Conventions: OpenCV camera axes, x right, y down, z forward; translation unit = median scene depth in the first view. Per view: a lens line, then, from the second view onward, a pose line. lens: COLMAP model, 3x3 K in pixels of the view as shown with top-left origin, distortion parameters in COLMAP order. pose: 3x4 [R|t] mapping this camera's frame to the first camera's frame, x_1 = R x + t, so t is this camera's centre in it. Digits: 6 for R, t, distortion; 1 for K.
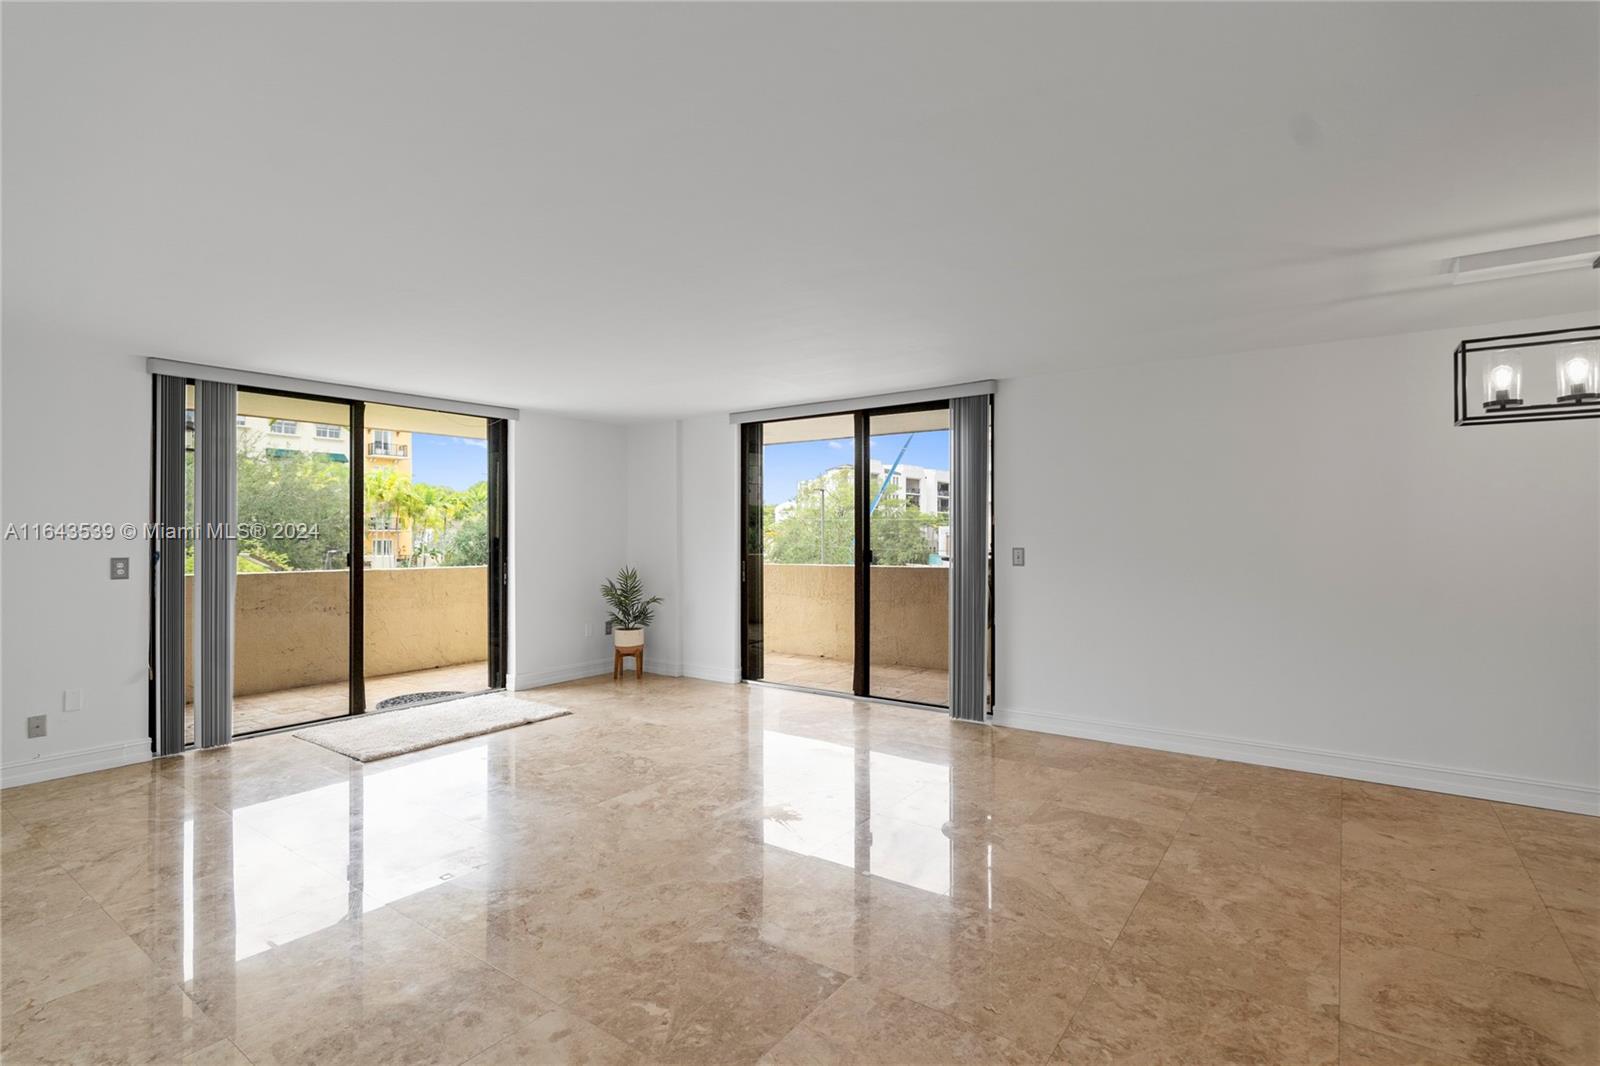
lens RADIAL K [[762.8, 0, 801.2], [0, 762.8, 534.2], [0, 0, 1]] dist [-0.009986, 0.004194]
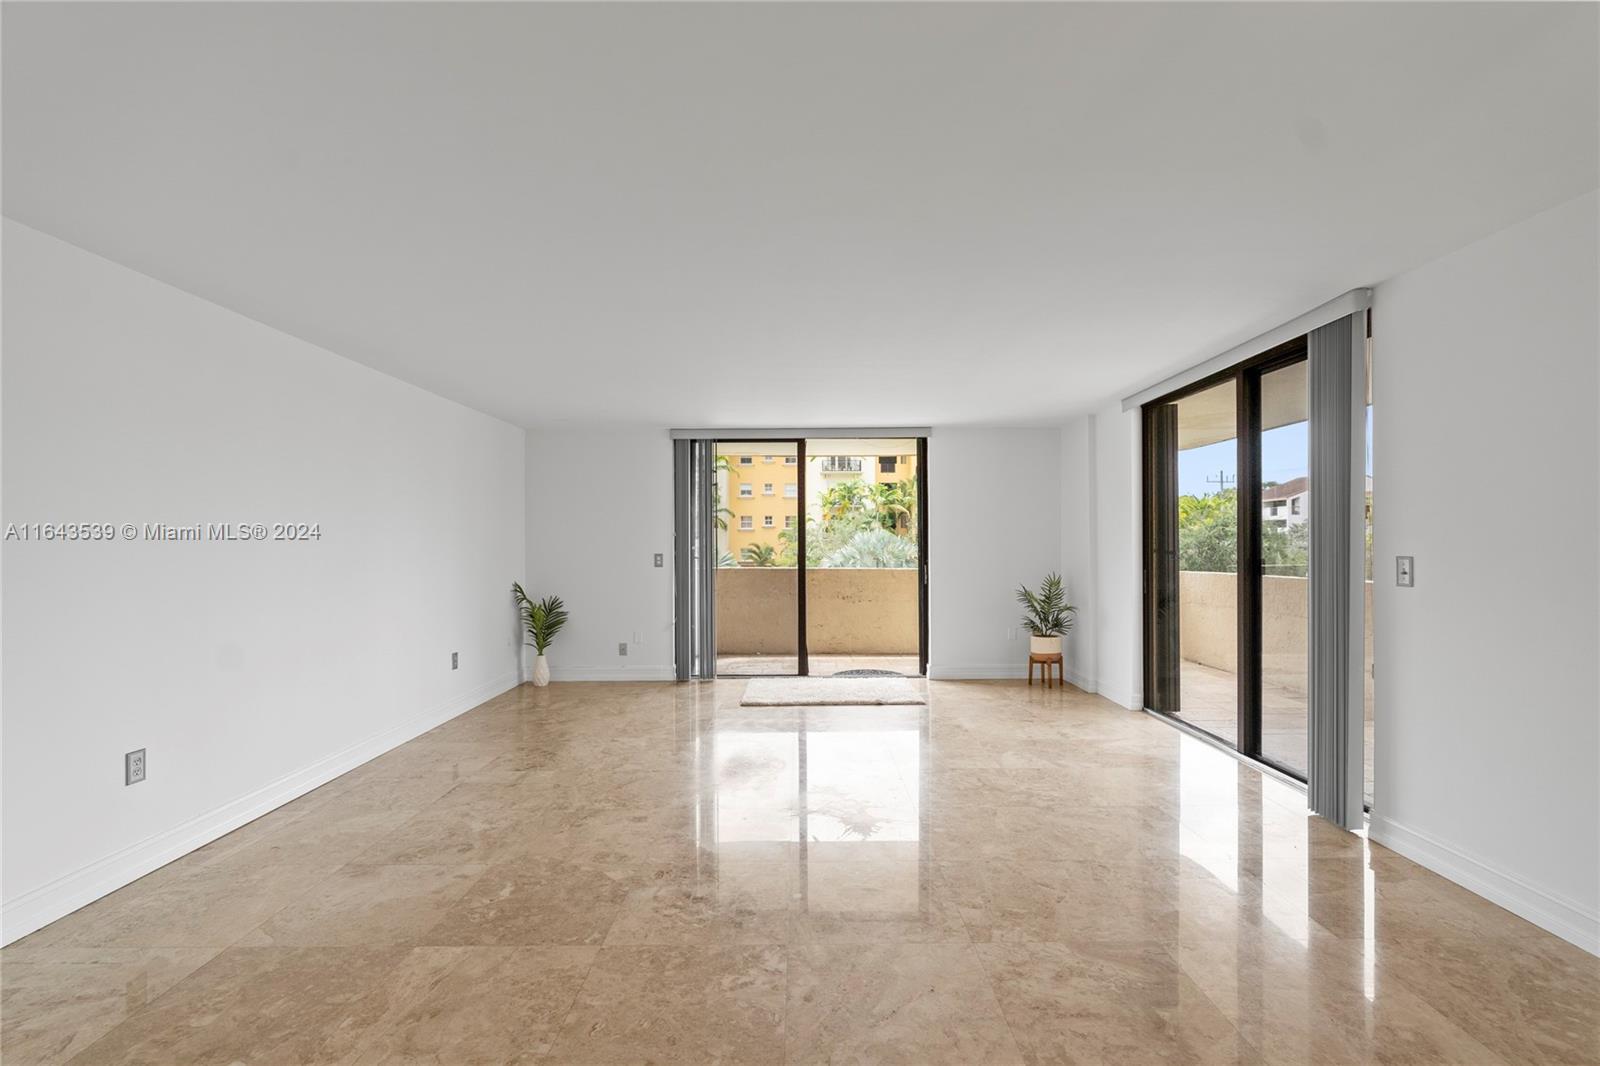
lens RADIAL K [[724.5, 0, 804.0], [0, 724.5, 549.0], [0, 0, 1]] dist [-0.006128, 0.000541]
pose [[0.586928, 0.005678, -0.809620, 0.654995], [0.001164, 0.999968, 0.007856, 0.009868], [0.809639, -0.005553, 0.586902, 0.395172]]
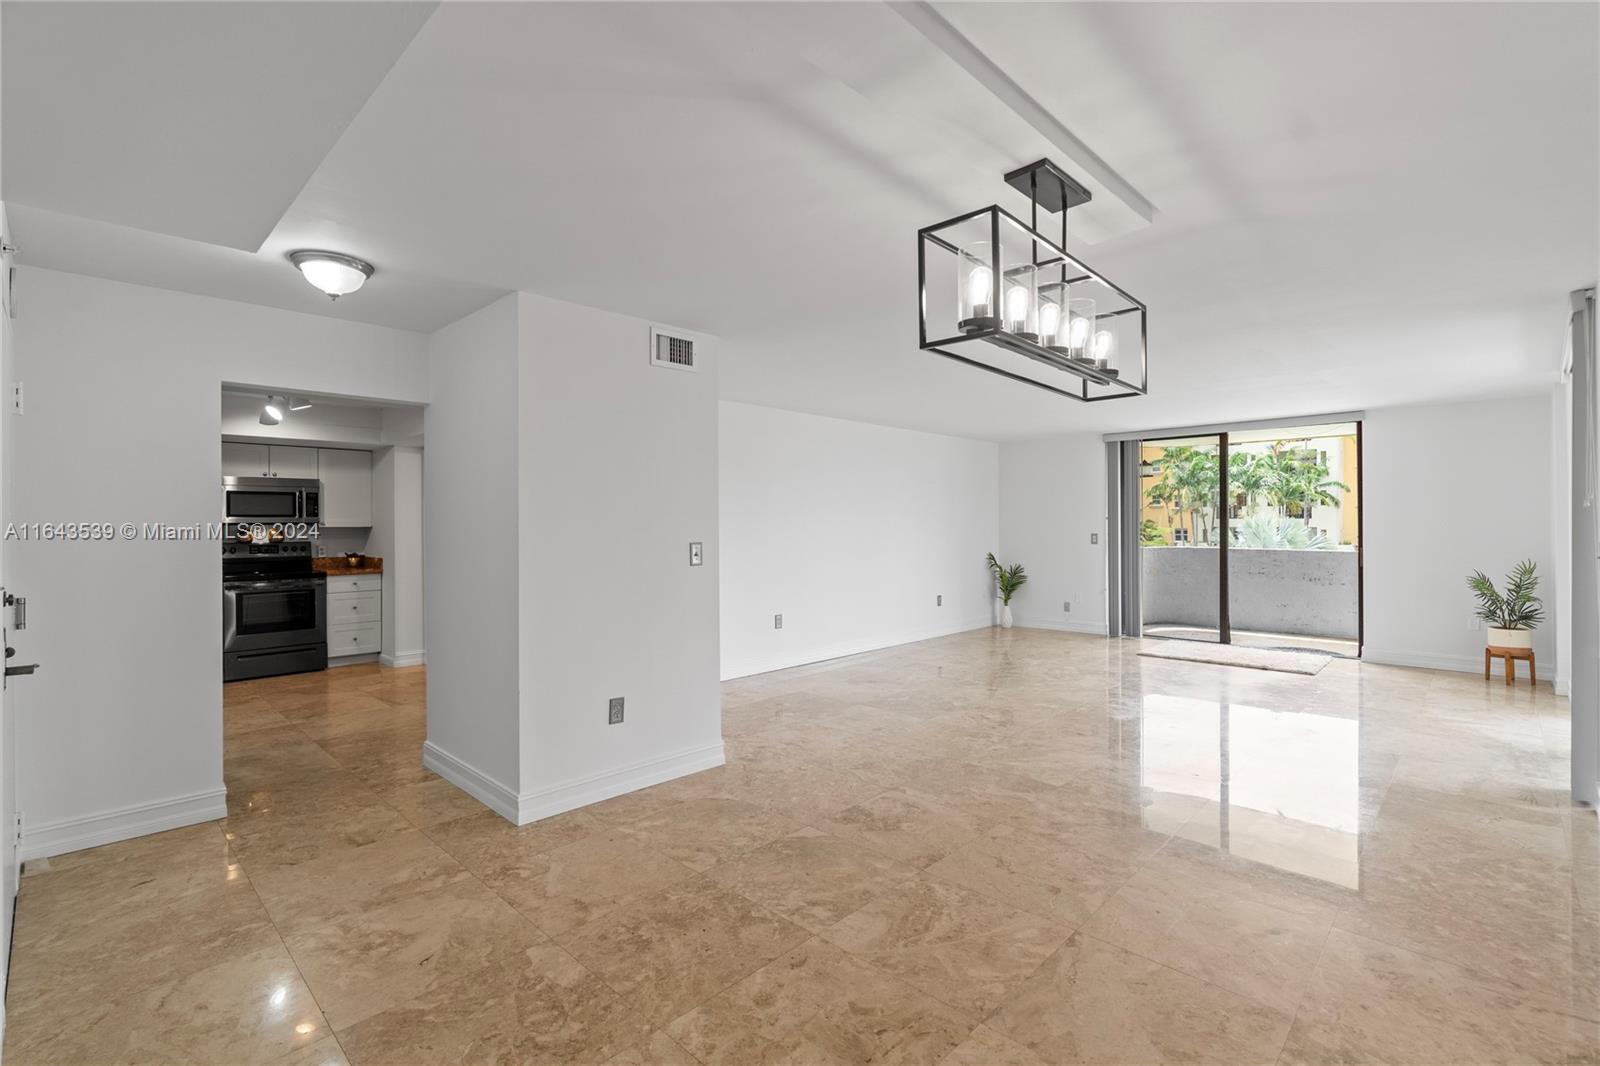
lens RADIAL K [[724.5, 0, 803.3], [0, 724.5, 524.3], [0, 0, 1]] dist [-0.006128, 0.000541]
pose [[-0.145193, 0.001743, -0.989402, 1.384886], [0.000566, 0.999998, 0.001679, 0.002009], [0.989403, -0.000317, -0.145194, 0.588883]]
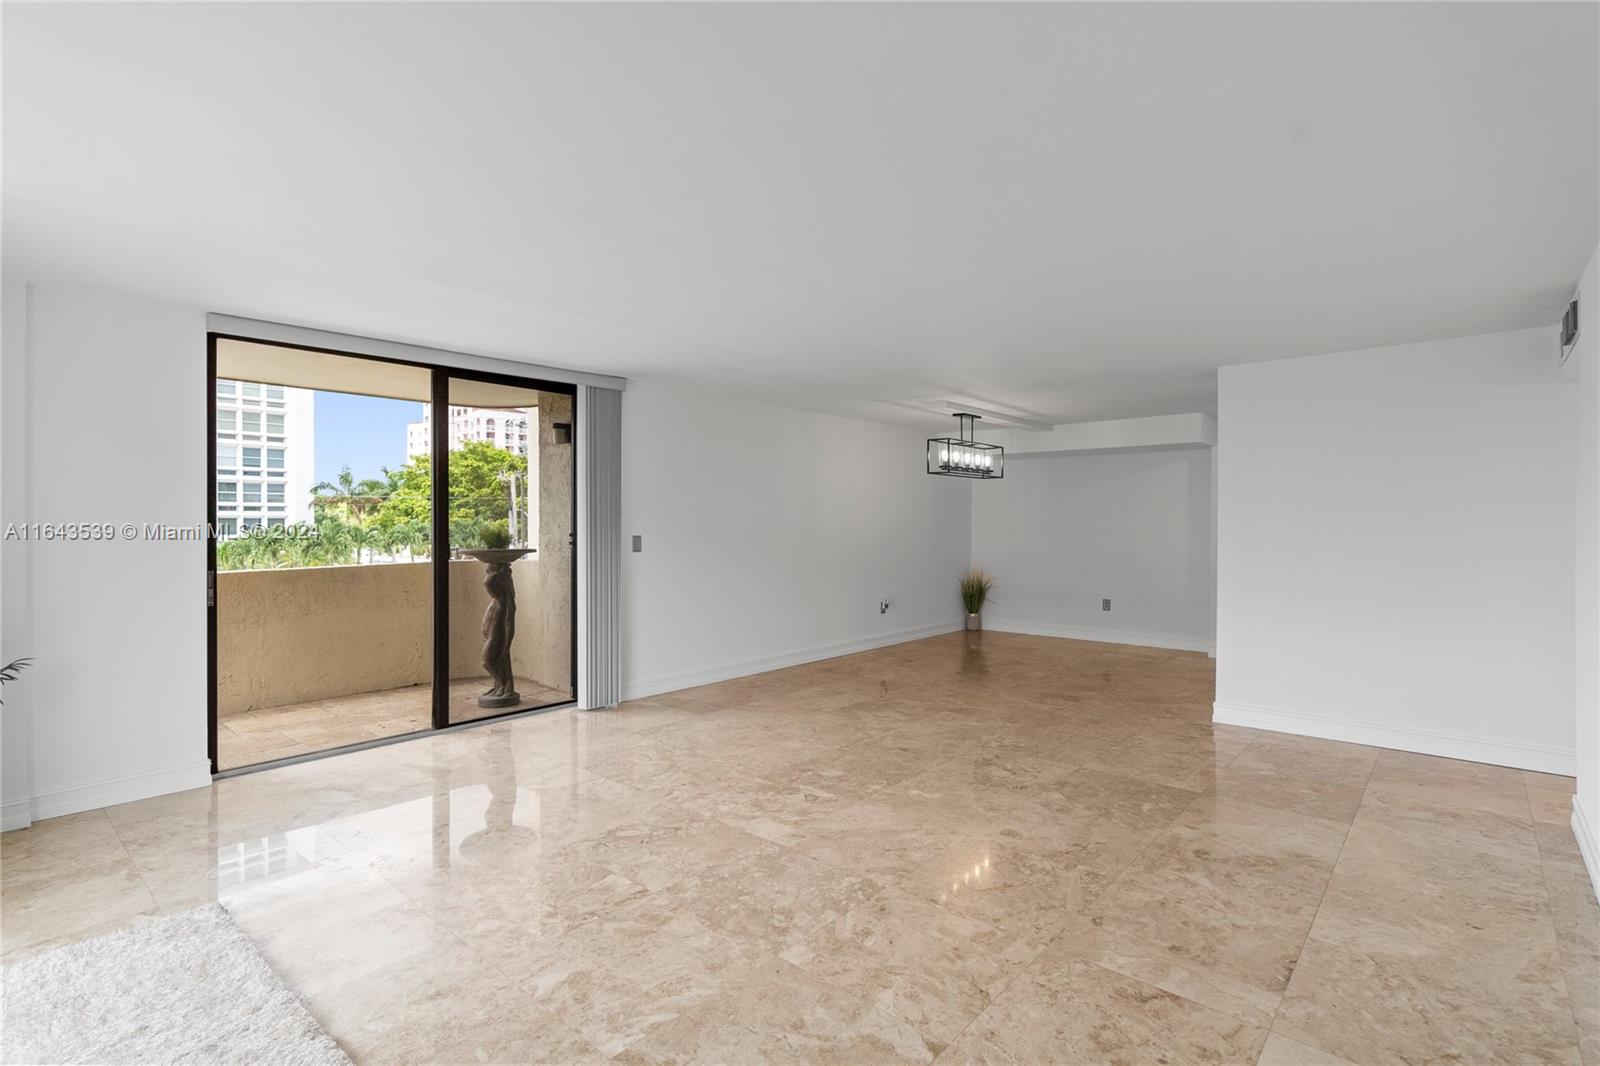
lens RADIAL K [[762.8, 0, 800.5], [0, 762.8, 517.5], [0, 0, 1]] dist [-0.009986, 0.004194]
pose [[0.102651, 0.008500, 0.994681, -1.115521], [0.003232, 0.999955, -0.008879, 0.003185], [-0.994712, 0.004126, 0.102619, 0.913439]]
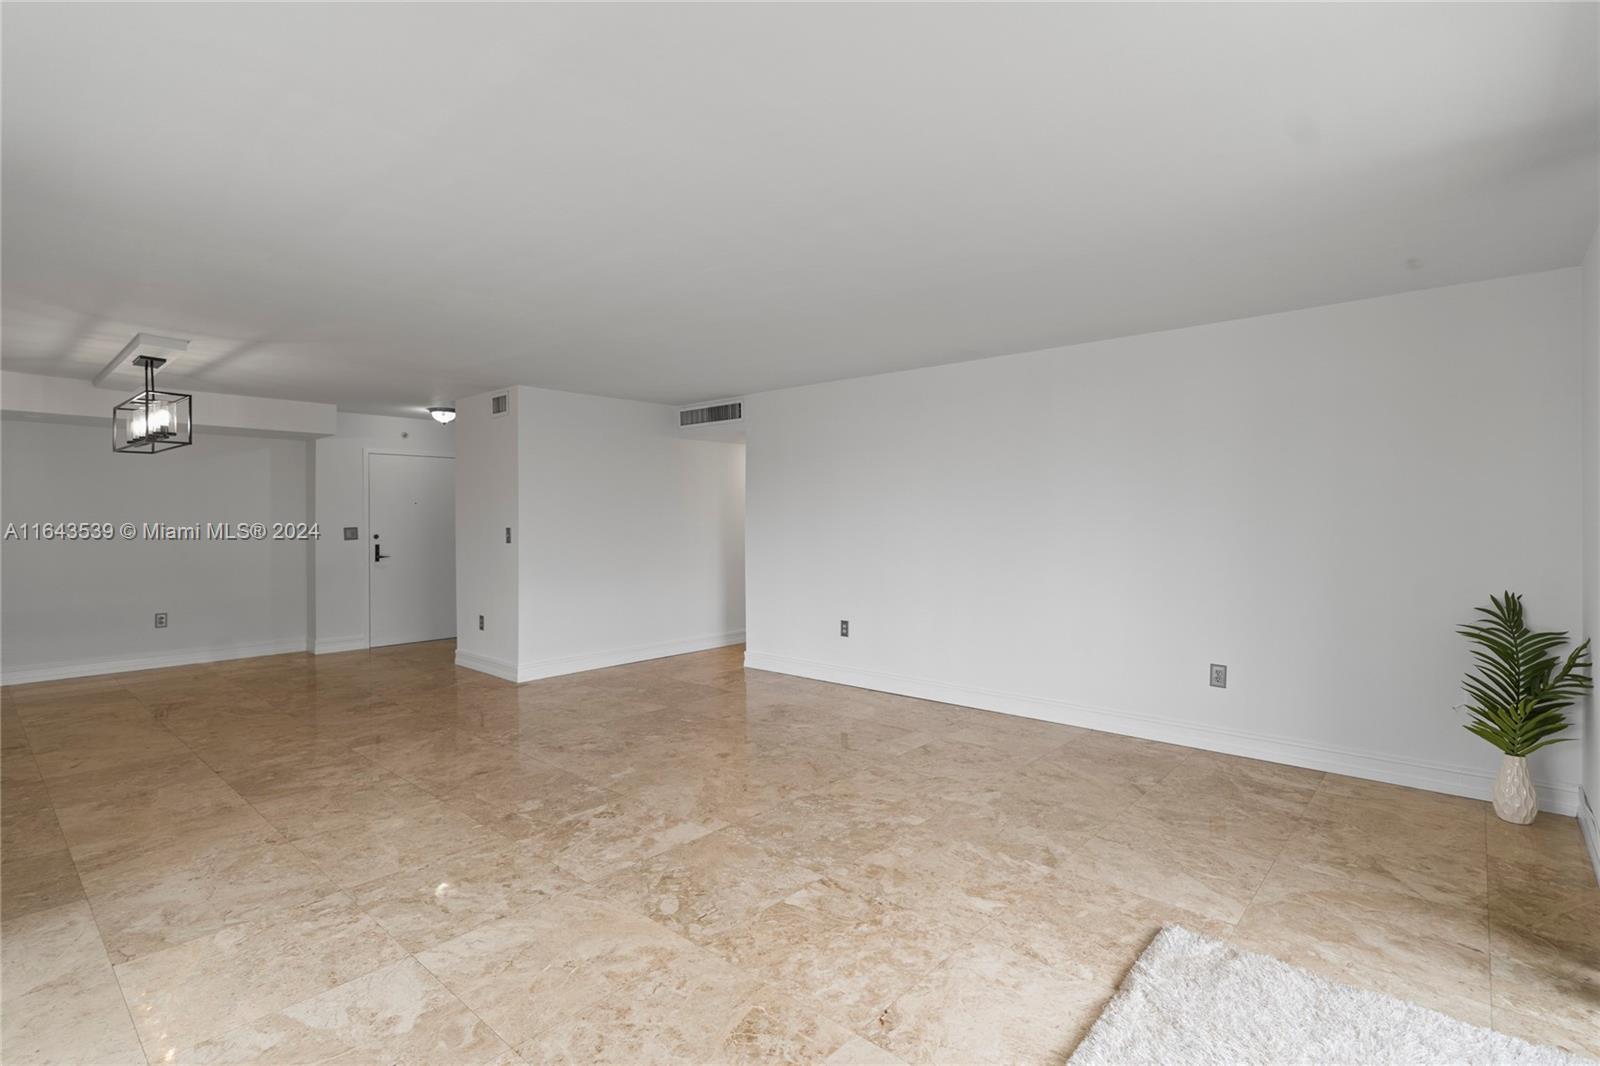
lens RADIAL K [[762.8, 0, 804.3], [0, 762.8, 520.2], [0, 0, 1]] dist [-0.009986, 0.004194]
pose [[-0.994758, 0.003134, 0.102207, -0.449813], [0.003721, 0.999978, 0.005556, 0.006283], [-0.102187, 0.005907, -0.994748, 1.875719]]
